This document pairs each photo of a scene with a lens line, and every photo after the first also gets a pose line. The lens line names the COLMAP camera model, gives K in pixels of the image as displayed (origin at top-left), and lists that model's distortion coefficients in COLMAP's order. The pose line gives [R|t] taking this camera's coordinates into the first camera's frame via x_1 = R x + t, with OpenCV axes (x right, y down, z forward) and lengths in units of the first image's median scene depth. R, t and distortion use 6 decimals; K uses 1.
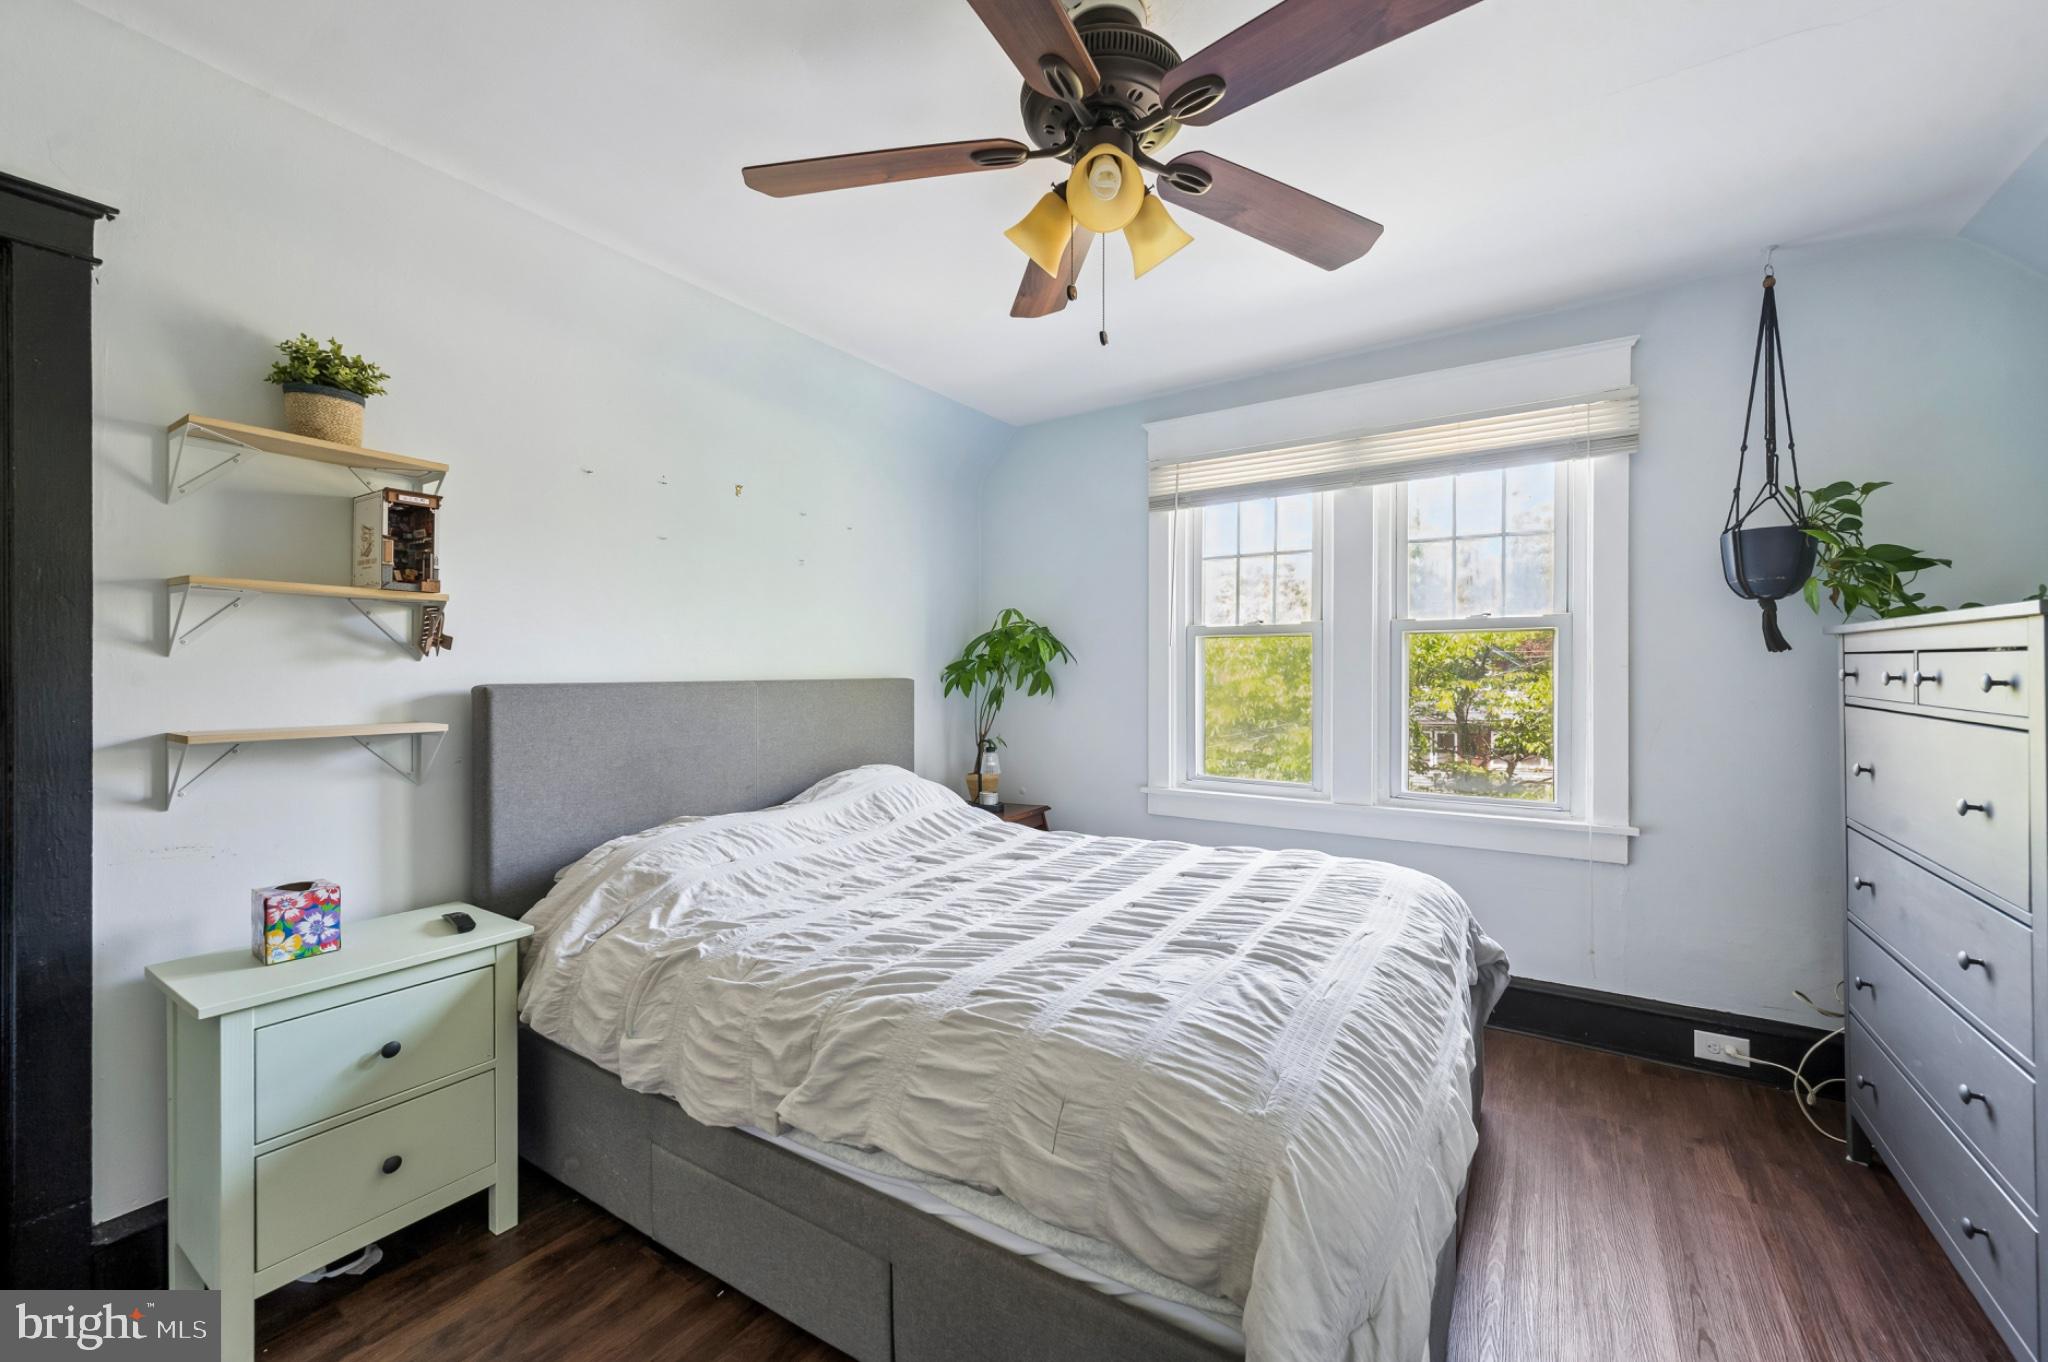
lens RADIAL K [[814.6, 0, 1034.1], [0, 814.6, 675.5], [0, 0, 1]] dist [-0.002411, 0.000021]
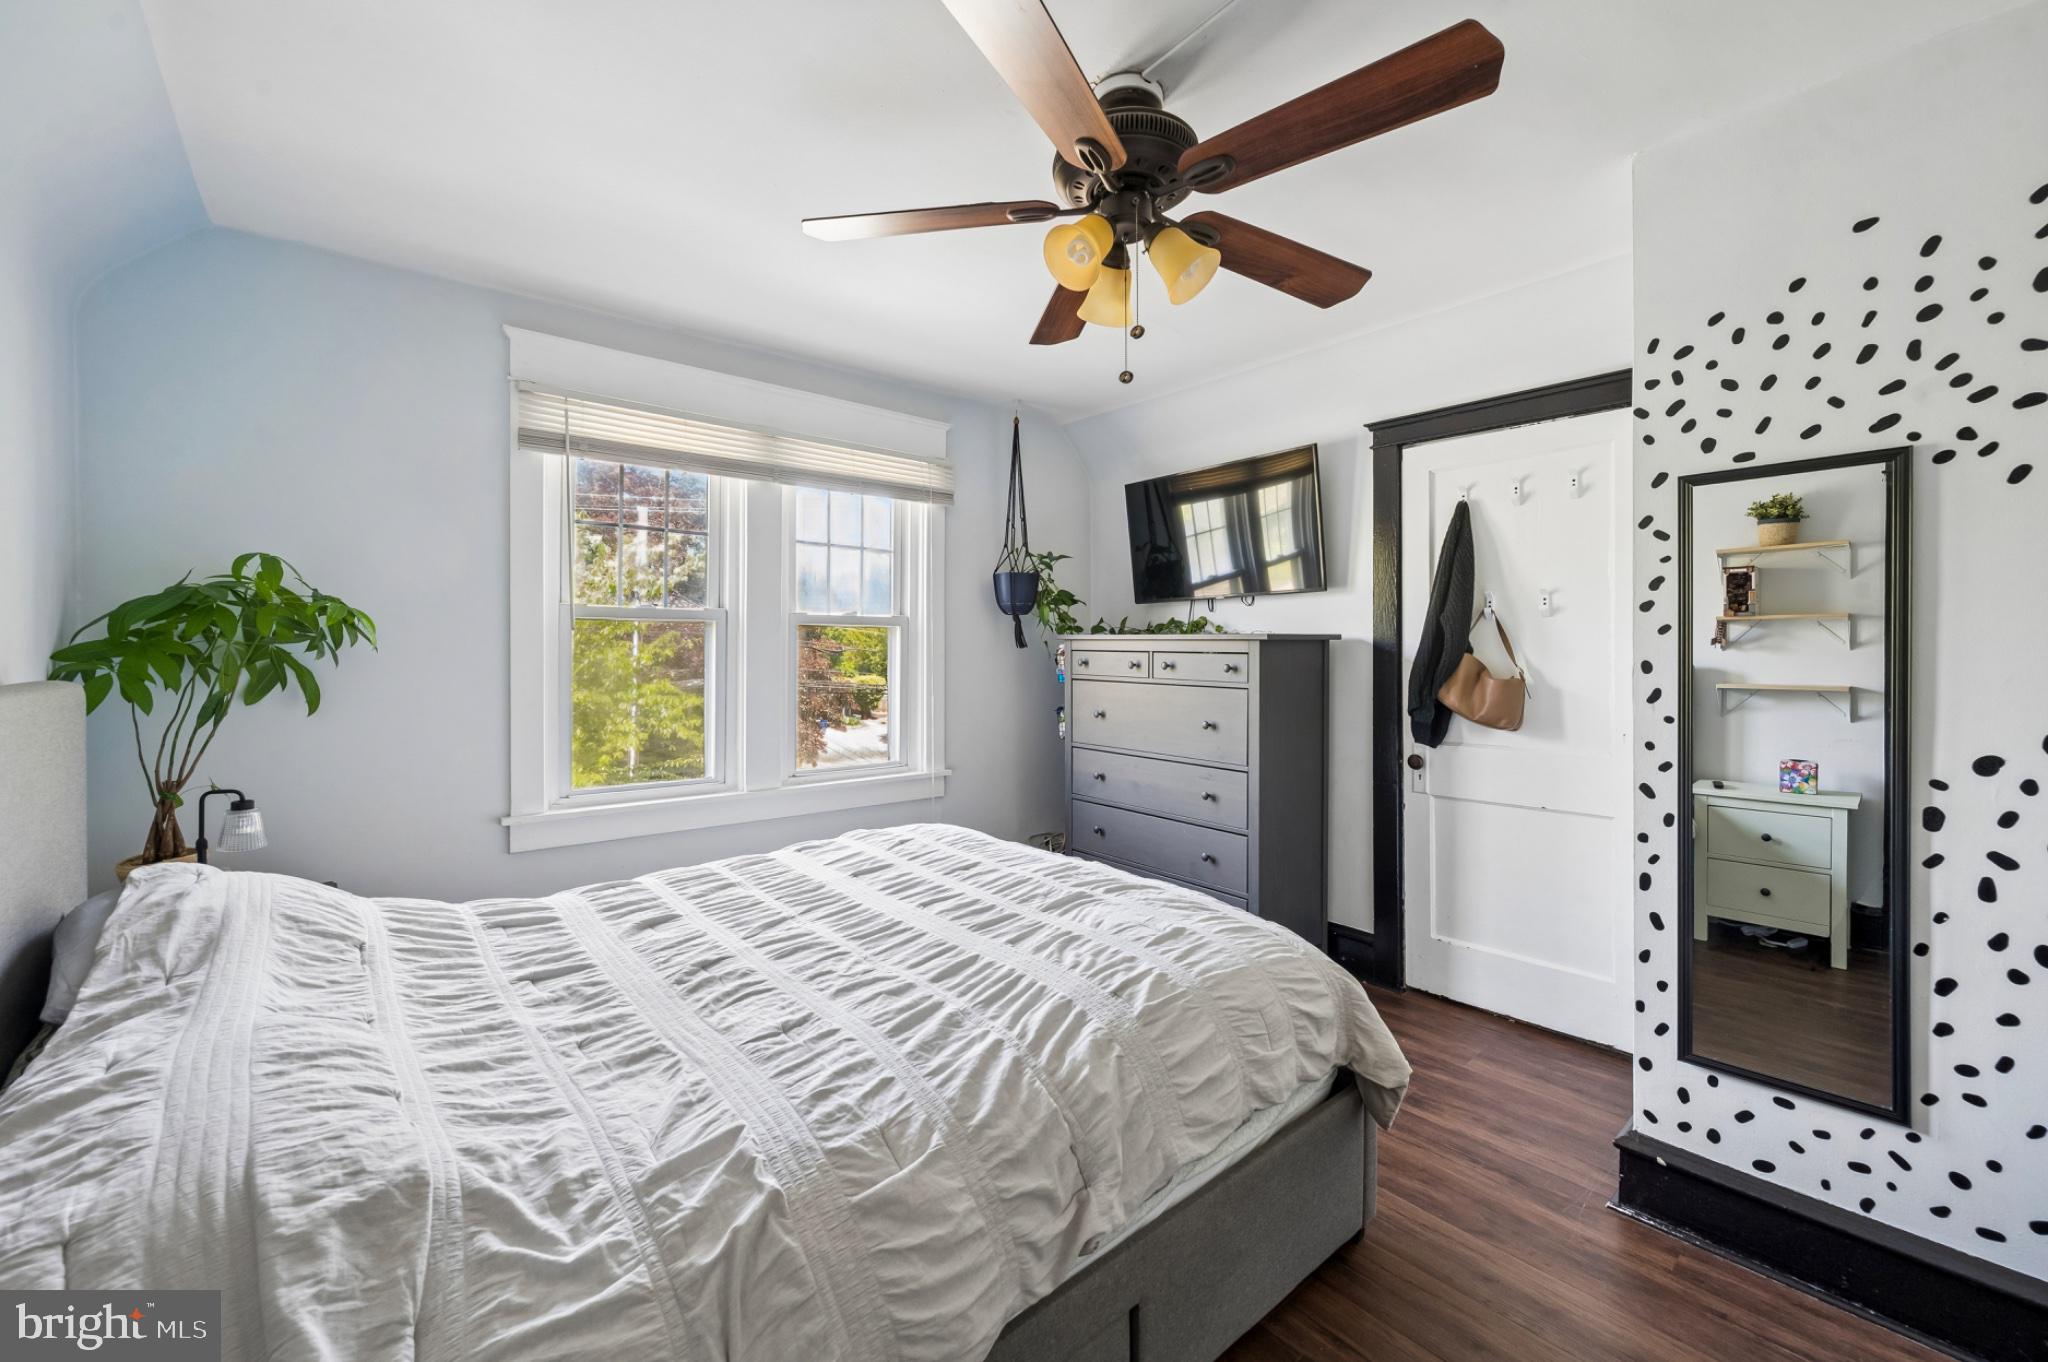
lens RADIAL K [[814.6, 0, 1032.2], [0, 814.6, 661.2], [0, 0, 1]] dist [-0.002411, 0.000021]
pose [[0.287892, -0.006904, 0.957638, -0.763319], [0.002216, 0.999976, 0.006543, -0.016371], [-0.957660, 0.000239, 0.287901, 0.589377]]
